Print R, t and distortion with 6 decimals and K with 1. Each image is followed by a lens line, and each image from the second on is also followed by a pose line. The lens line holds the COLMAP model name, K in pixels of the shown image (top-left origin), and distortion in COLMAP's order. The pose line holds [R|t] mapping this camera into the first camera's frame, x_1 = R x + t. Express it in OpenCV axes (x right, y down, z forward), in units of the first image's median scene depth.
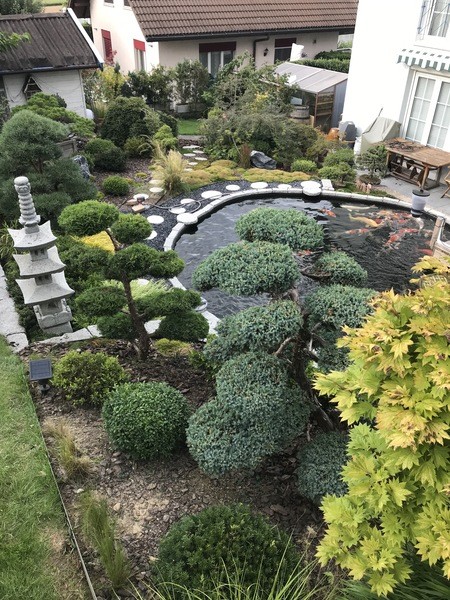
lens RADIAL K [[491.0, 0, 225.2], [0, 491.0, 298.2], [0, 0, 1]] dist [0.002645, -0.015260]
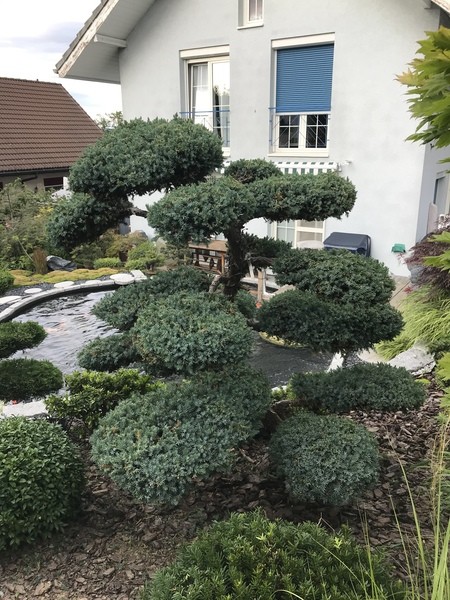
lens RADIAL K [[491.0, 0, 227.3], [0, 491.0, 302.3], [0, 0, 1]] dist [0.002645, -0.015260]
pose [[0.895180, -0.145364, 0.421335, -0.045043], [0.260253, 0.937904, -0.229355, 0.081526], [-0.361832, 0.314968, 0.877424, 0.116791]]
